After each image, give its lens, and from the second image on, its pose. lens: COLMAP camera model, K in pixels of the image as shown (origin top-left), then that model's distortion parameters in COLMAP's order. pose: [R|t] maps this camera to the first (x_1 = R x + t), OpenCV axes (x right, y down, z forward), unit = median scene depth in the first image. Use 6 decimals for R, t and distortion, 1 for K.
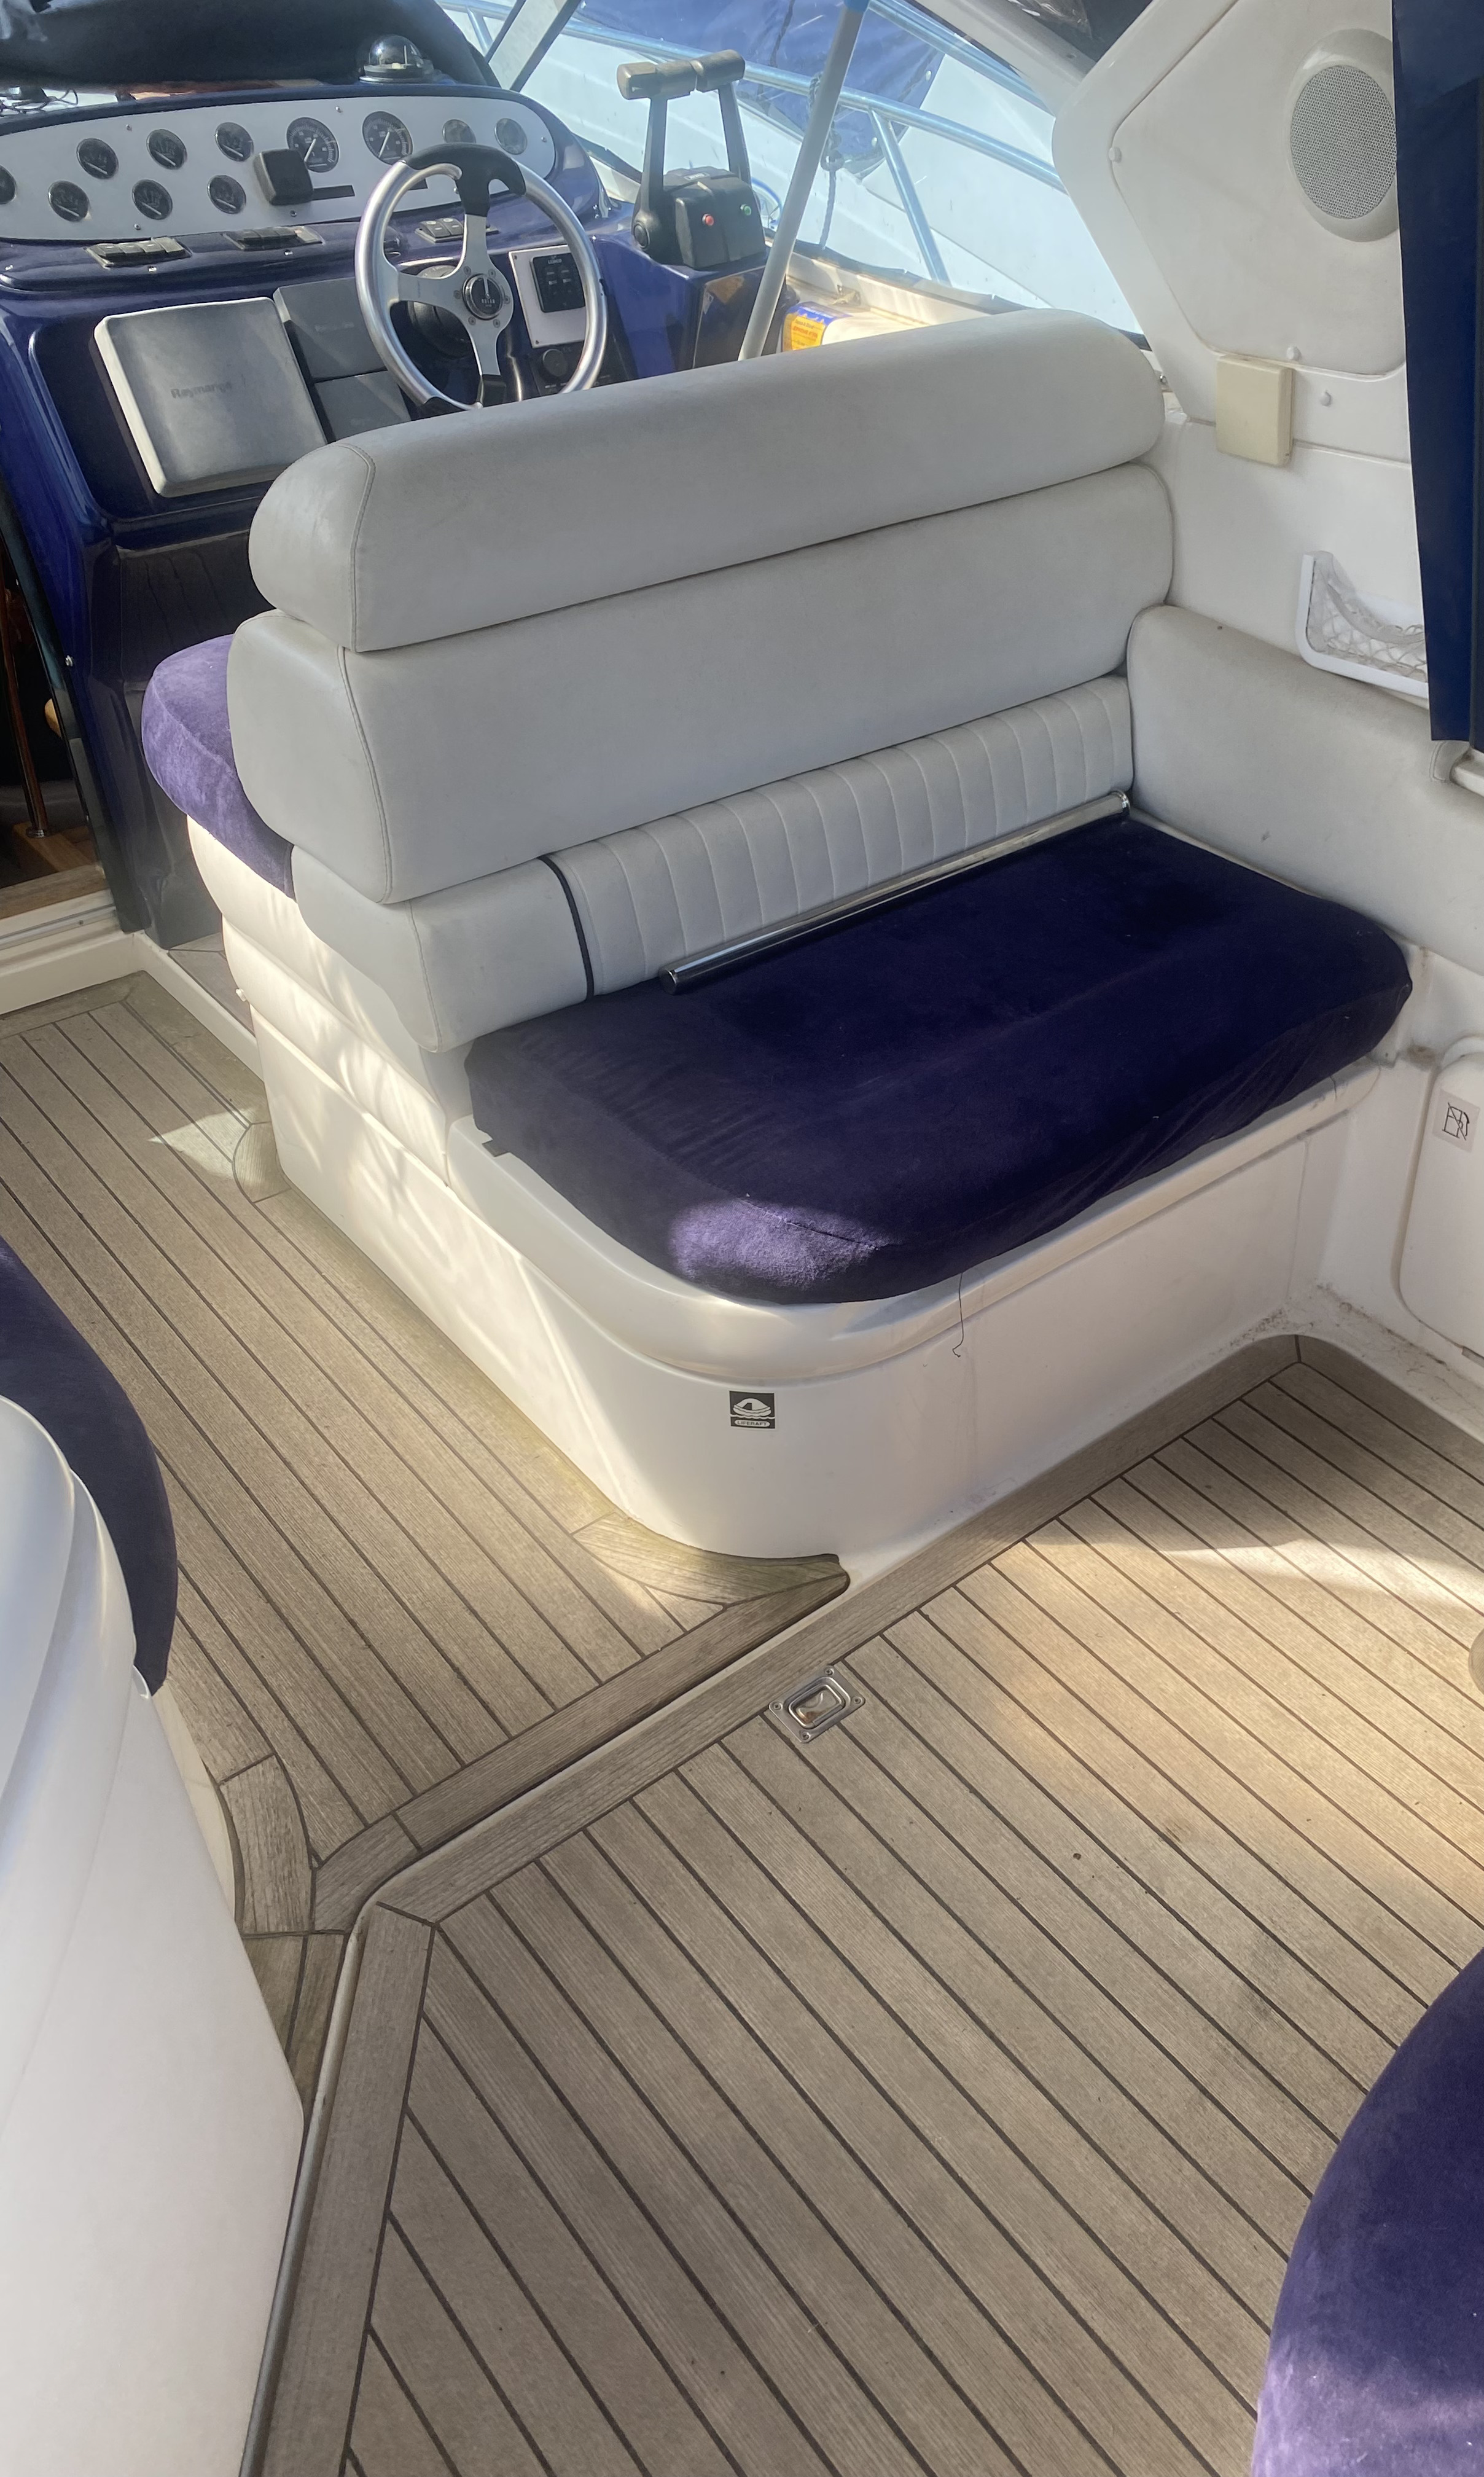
lens RADIAL K [[1923.0, 0, 949.2], [0, 1923.0, 1233.3], [0, 0, 1]] dist [0.014455, -0.018796]
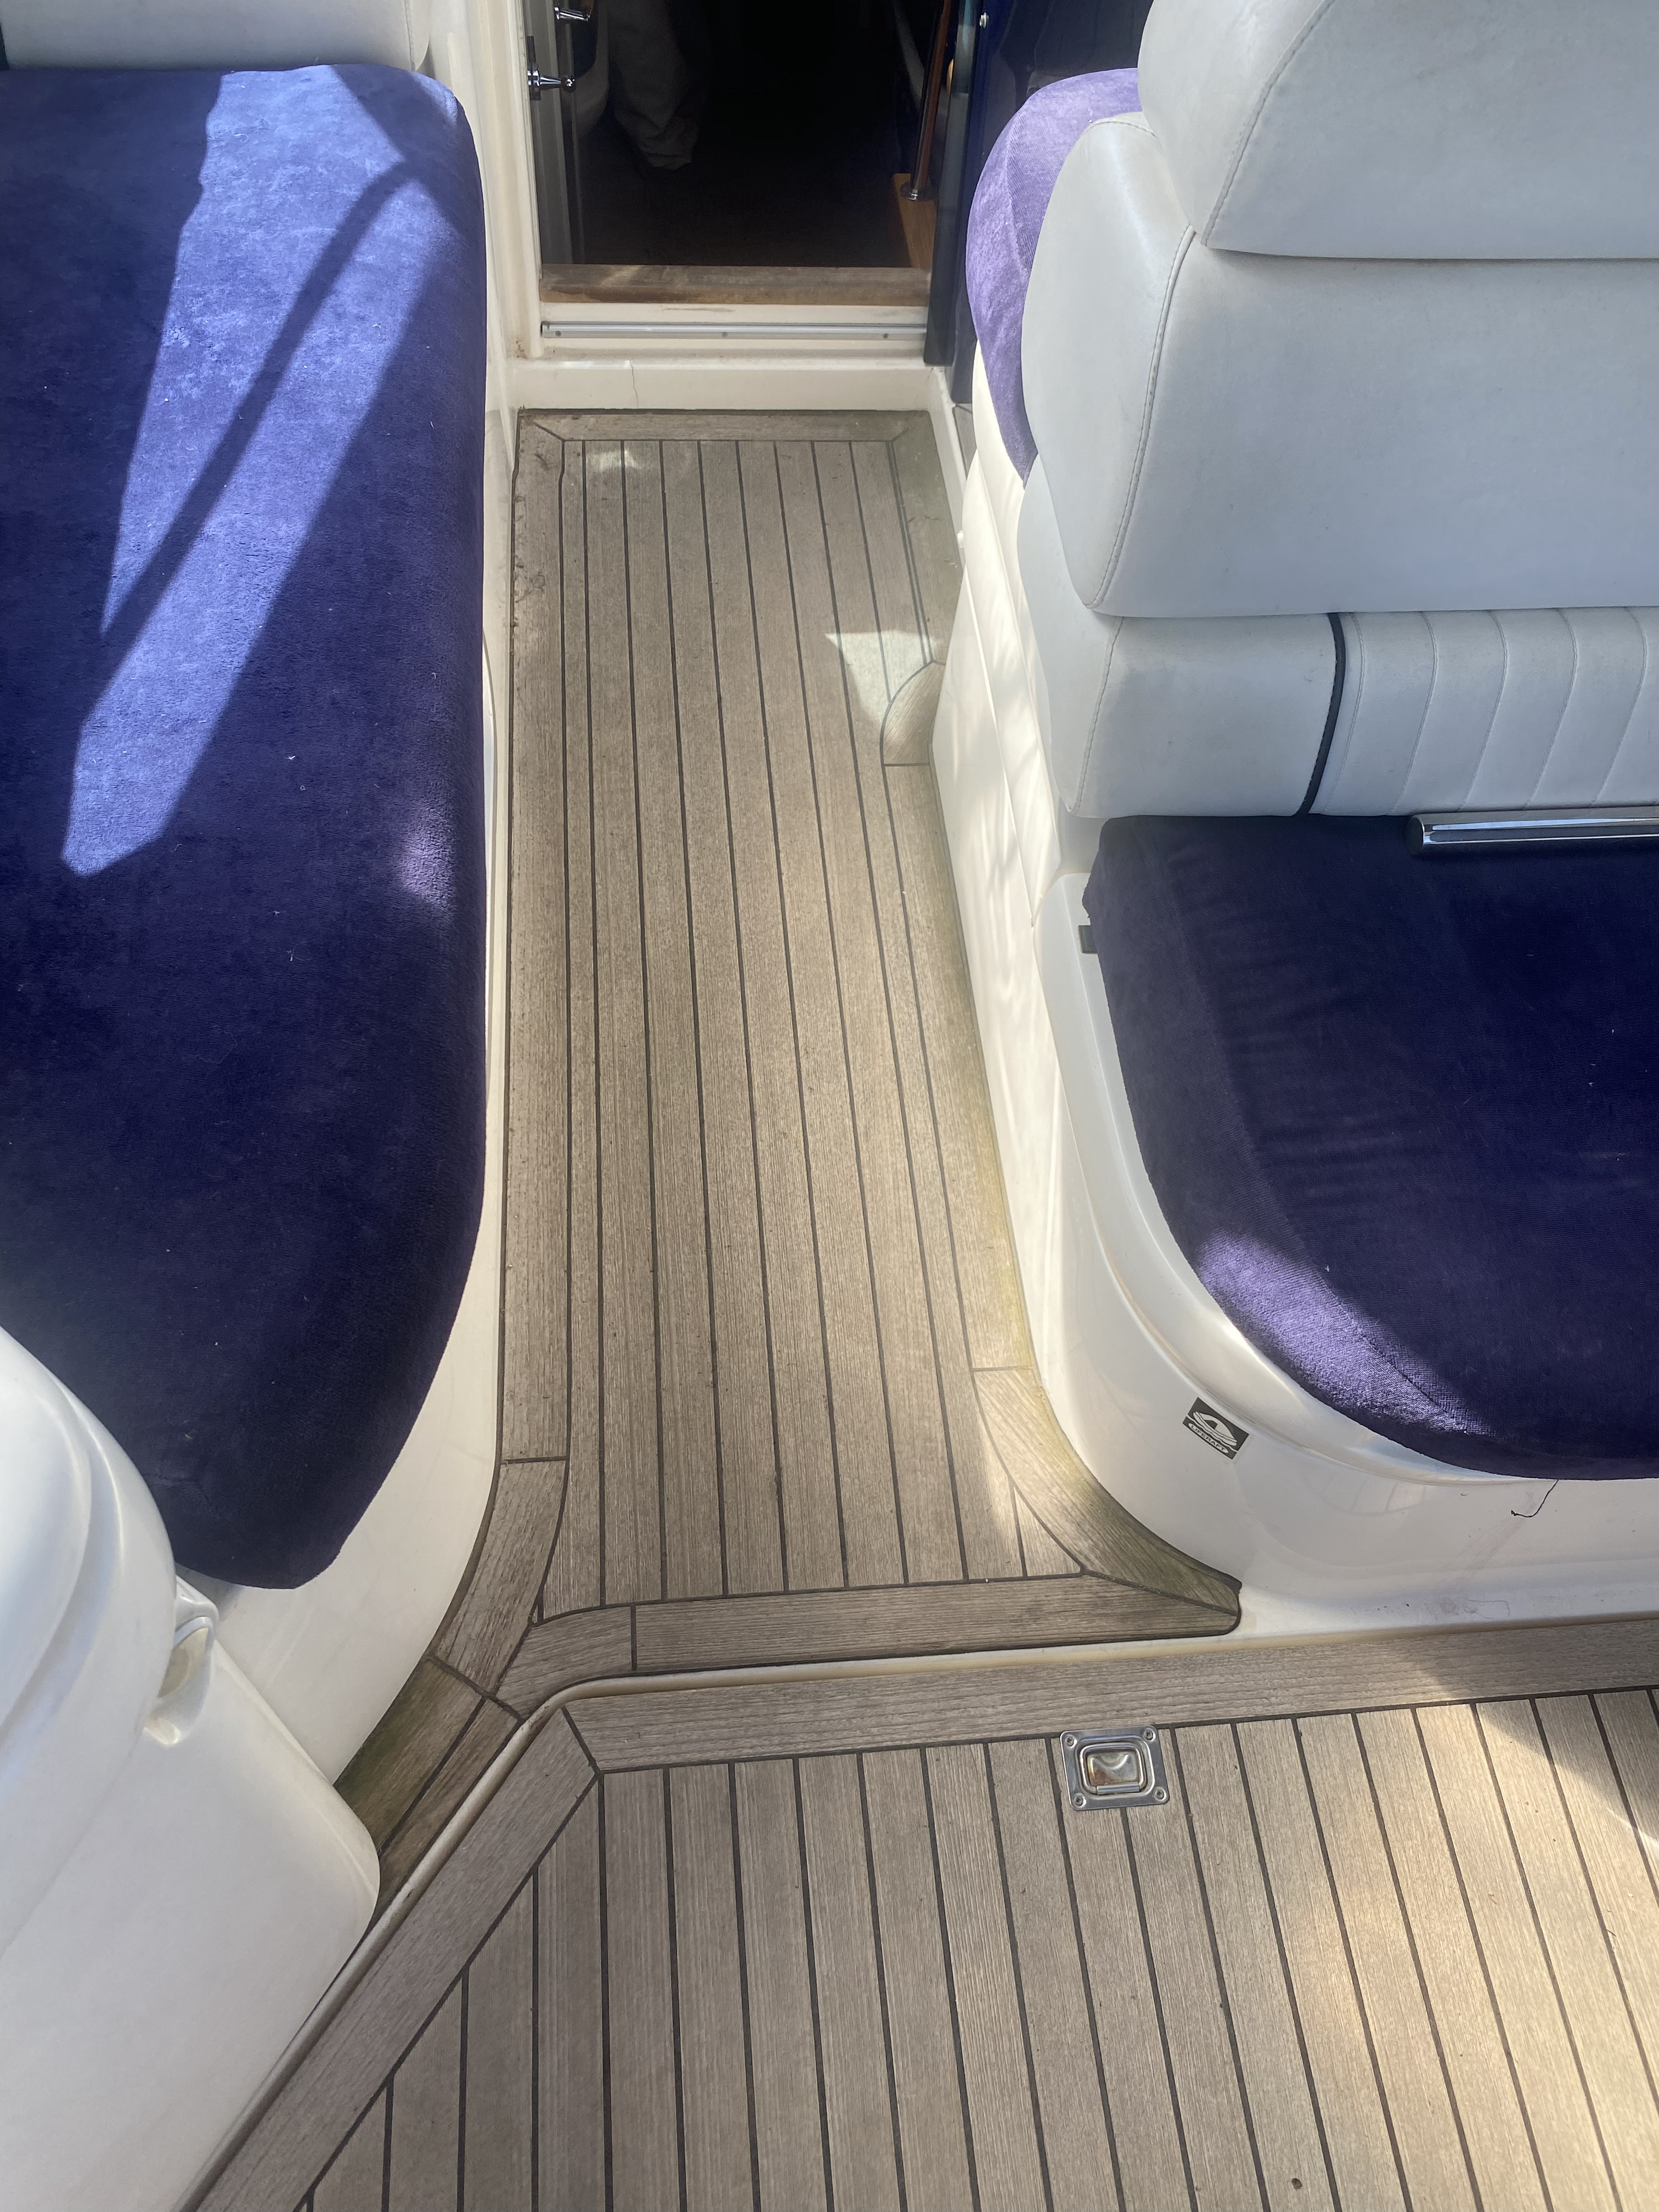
lens RADIAL K [[1728.2, 0, 802.6], [0, 1728.2, 1137.2], [0, 0, 1]] dist [0.053298, -0.071162]
pose [[0.807118, 0.500323, -0.313428, -0.063989], [-0.385298, 0.848626, 0.362463, -0.159401], [0.447332, -0.171787, 0.877715, 0.286705]]
